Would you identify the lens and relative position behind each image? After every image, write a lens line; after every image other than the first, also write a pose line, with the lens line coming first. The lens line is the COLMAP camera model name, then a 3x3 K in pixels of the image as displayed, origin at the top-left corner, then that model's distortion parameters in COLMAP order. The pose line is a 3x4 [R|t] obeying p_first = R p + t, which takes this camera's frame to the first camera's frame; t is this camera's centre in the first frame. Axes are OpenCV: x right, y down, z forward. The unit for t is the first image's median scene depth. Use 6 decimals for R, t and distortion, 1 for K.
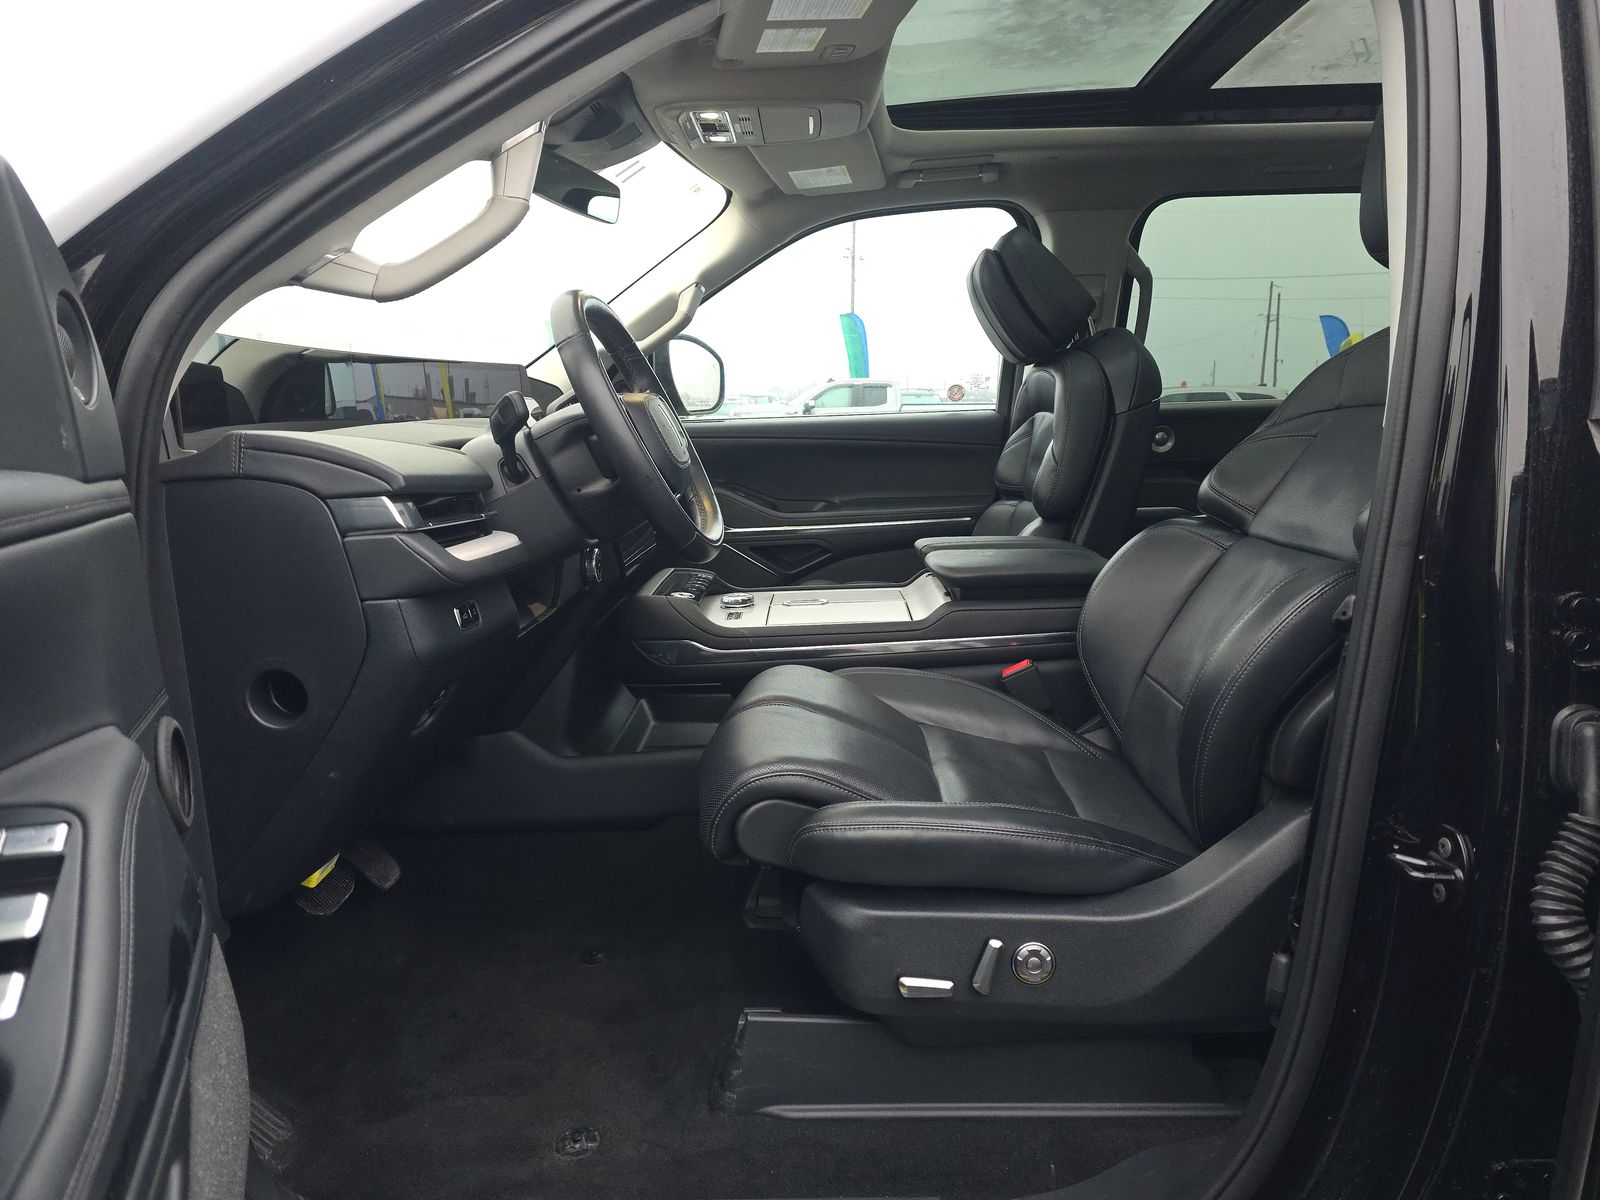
lens RADIAL K [[1134.3, 0, 798.3], [0, 1134.3, 609.3], [0, 0, 1]] dist [0.069199, -0.042777]
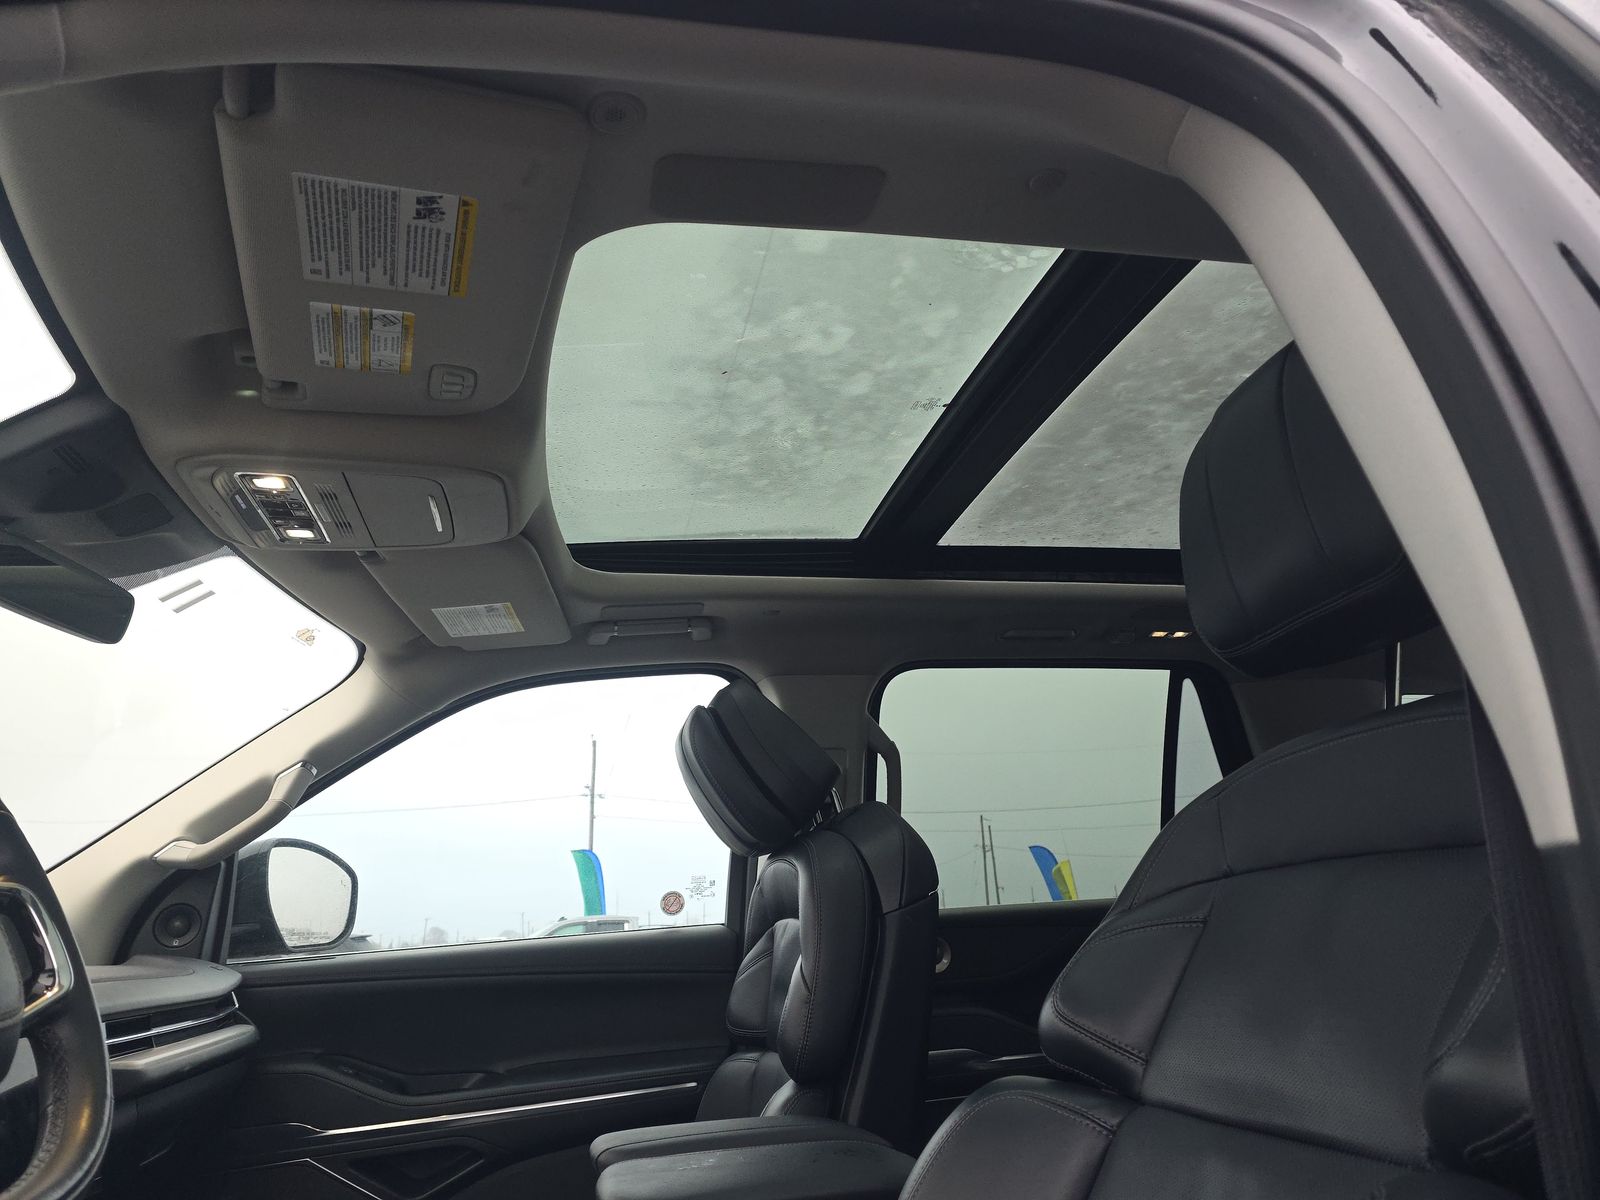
lens RADIAL K [[1134.3, 0, 810.0], [0, 1134.3, 590.2], [0, 0, 1]] dist [0.069199, -0.042777]
pose [[0.973359, 0.026459, 0.227755, 0.058572], [0.081146, 0.889281, -0.450106, -0.030080], [-0.214448, 0.456596, 0.863442, 0.269917]]
